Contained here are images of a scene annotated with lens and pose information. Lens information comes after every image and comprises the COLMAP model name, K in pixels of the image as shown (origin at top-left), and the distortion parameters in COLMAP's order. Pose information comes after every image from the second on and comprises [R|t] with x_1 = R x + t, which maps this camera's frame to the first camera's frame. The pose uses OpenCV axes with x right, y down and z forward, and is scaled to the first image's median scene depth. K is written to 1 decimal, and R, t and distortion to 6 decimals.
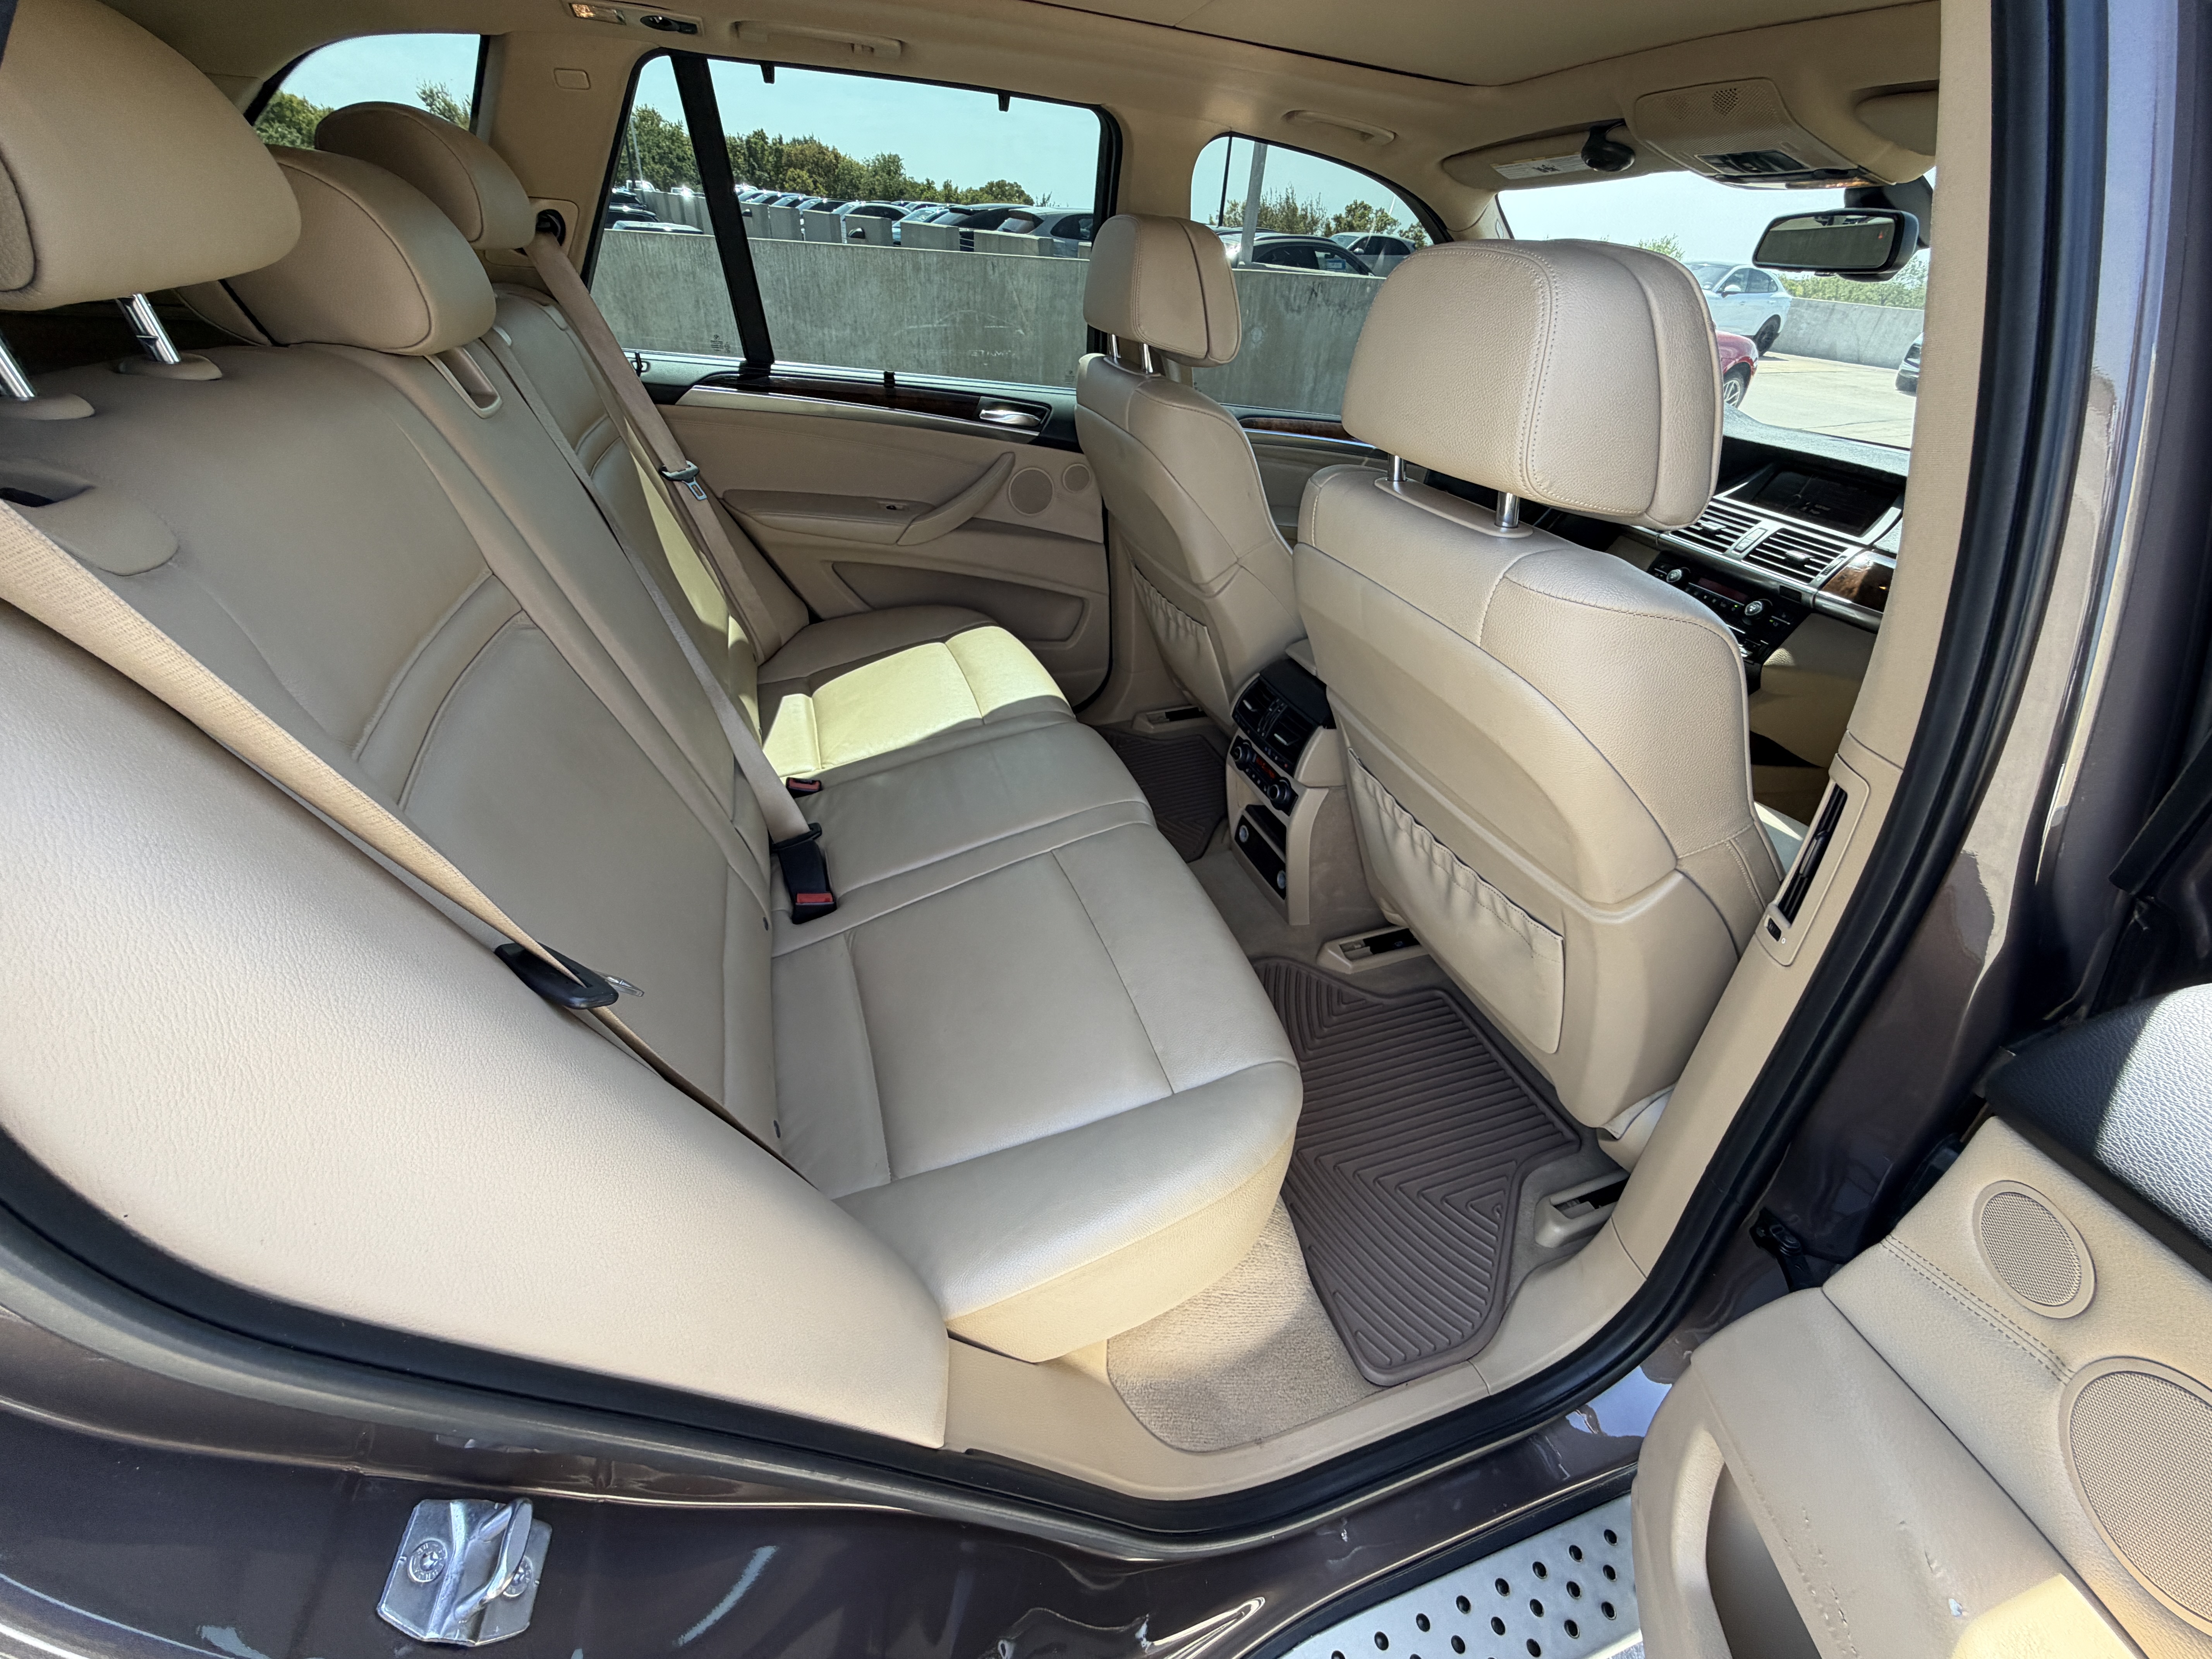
lens RADIAL K [[889.3, 0, 1106.0], [0, 889.3, 829.5], [0, 0, 1]] dist [0.000441, 0.000350]
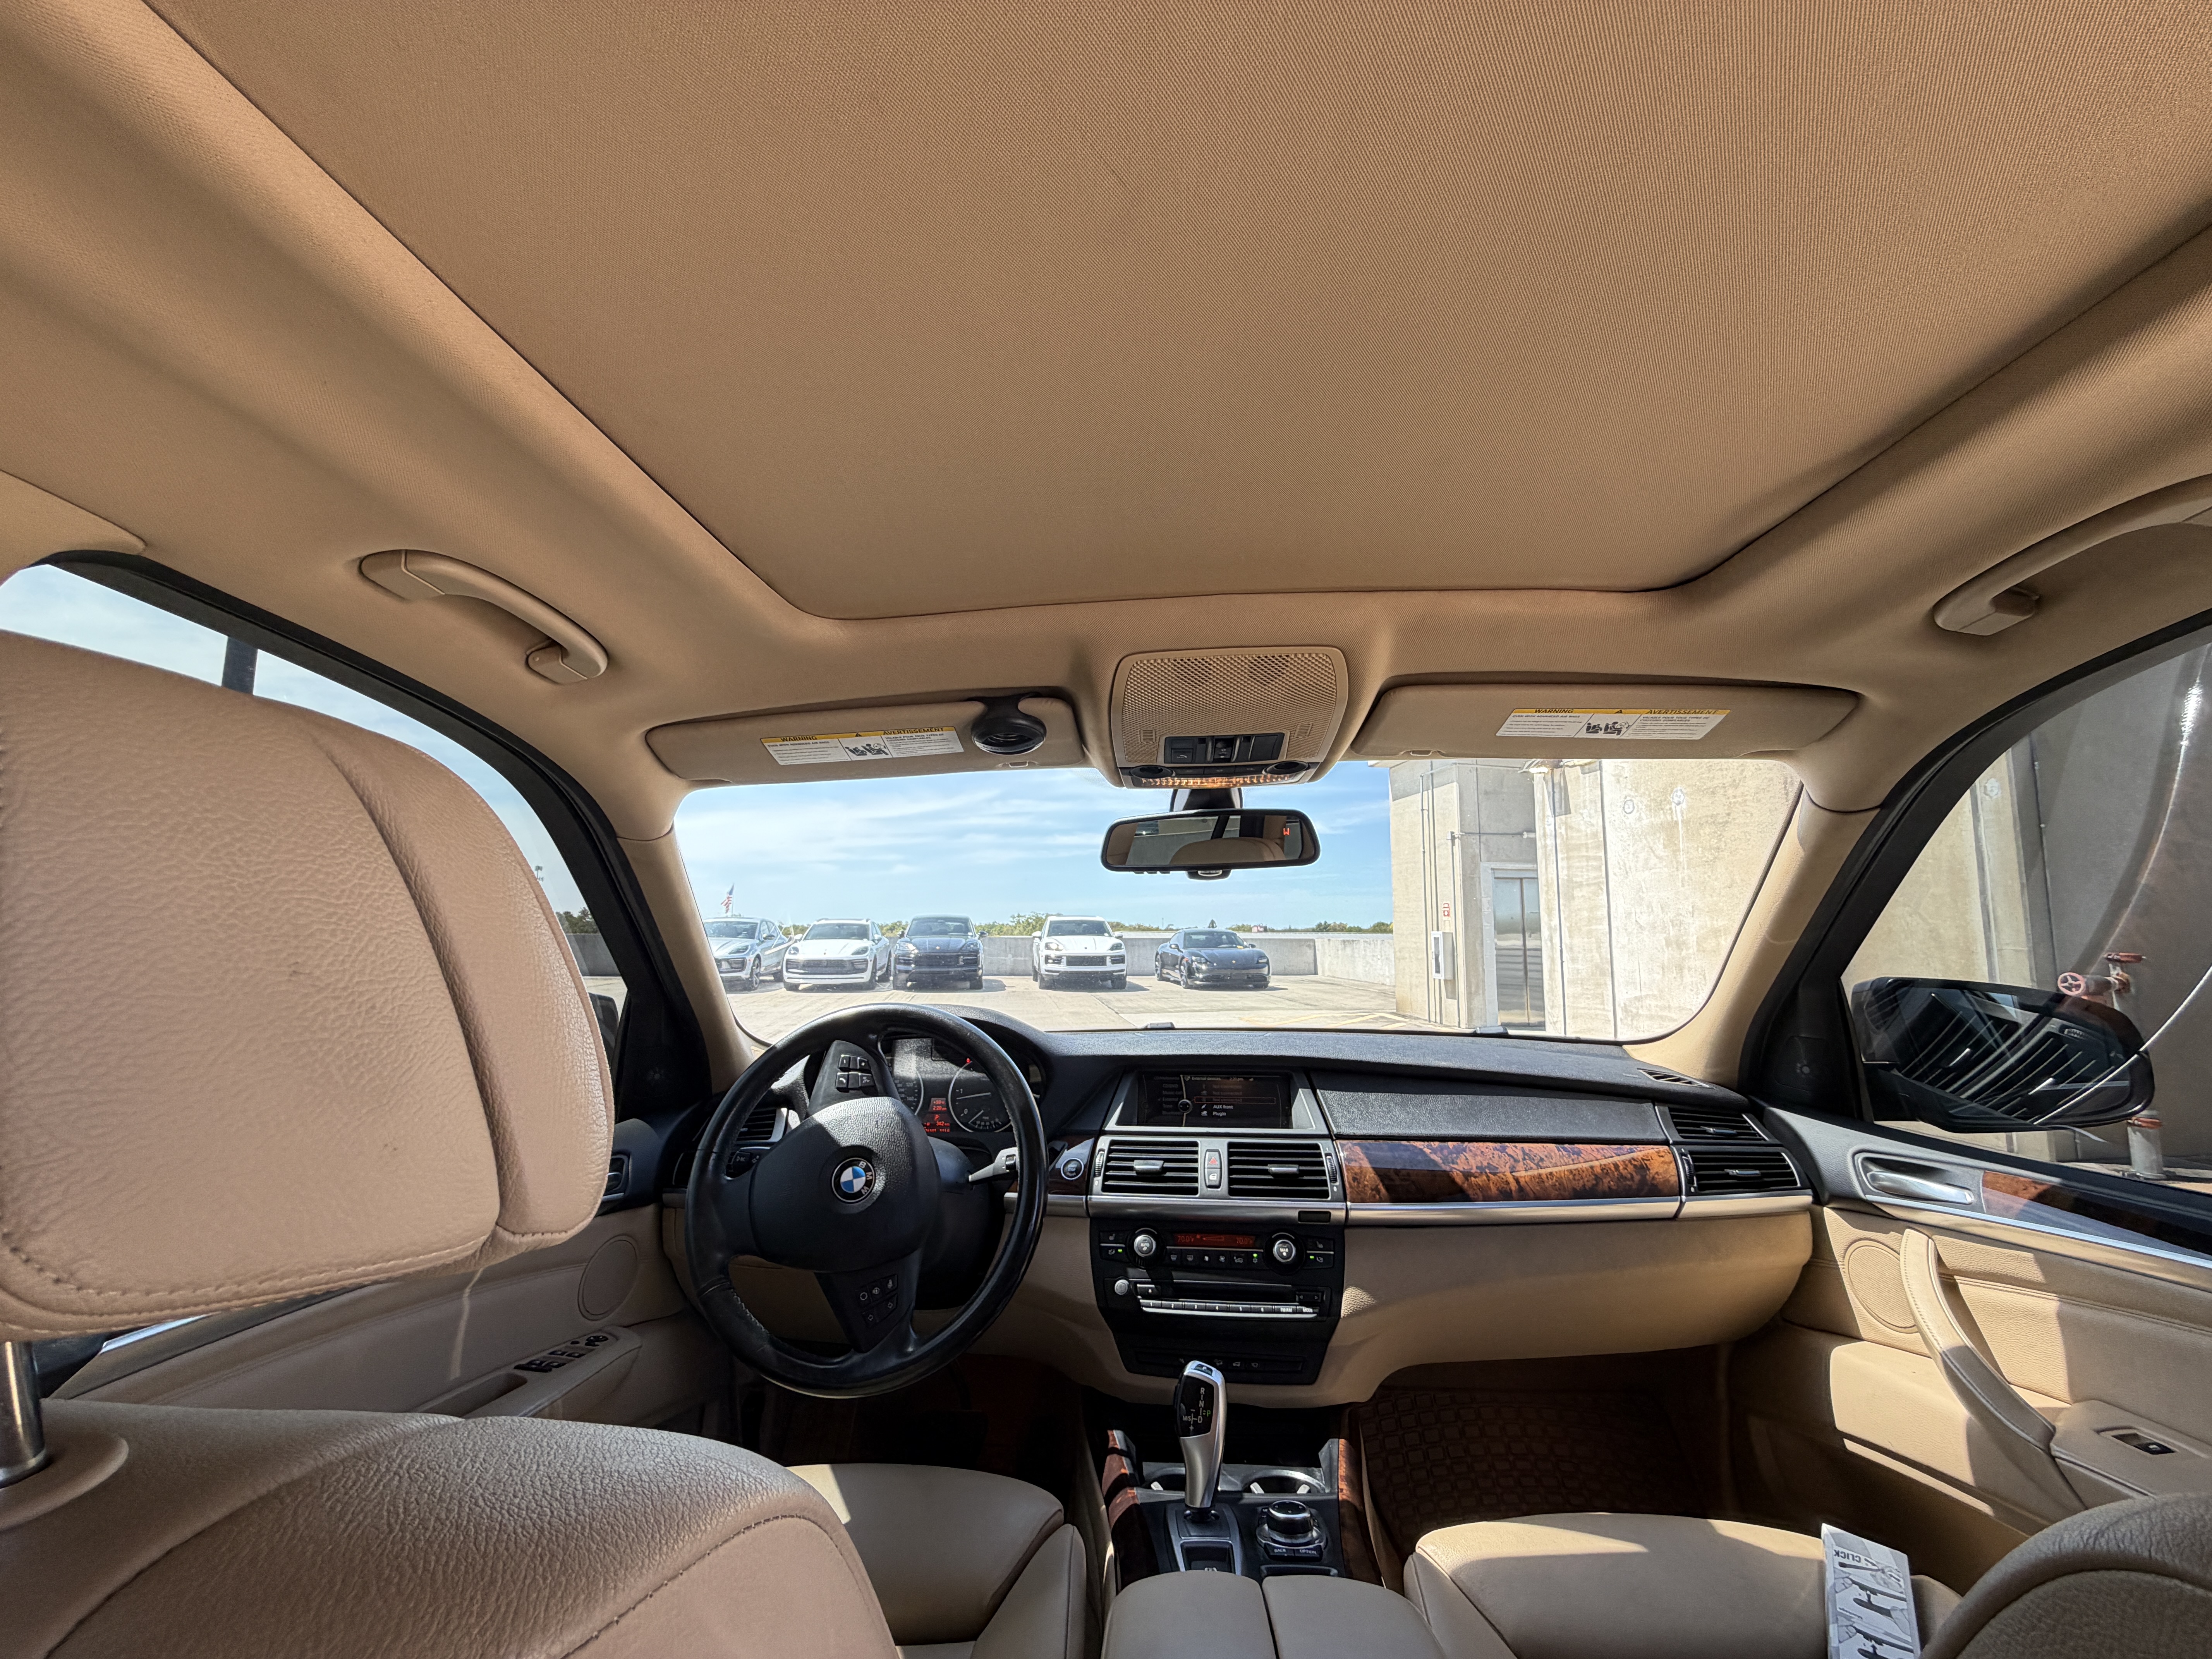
lens RADIAL K [[863.9, 0, 1106.0], [0, 863.9, 829.5], [0, 0, 1]] dist [-0.000772, -0.000158]
pose [[0.389947, 0.027523, 0.920426, -0.000134], [0.542445, 0.800849, -0.253760, -0.435773], [-0.744107, 0.598233, 0.297359, 0.700390]]
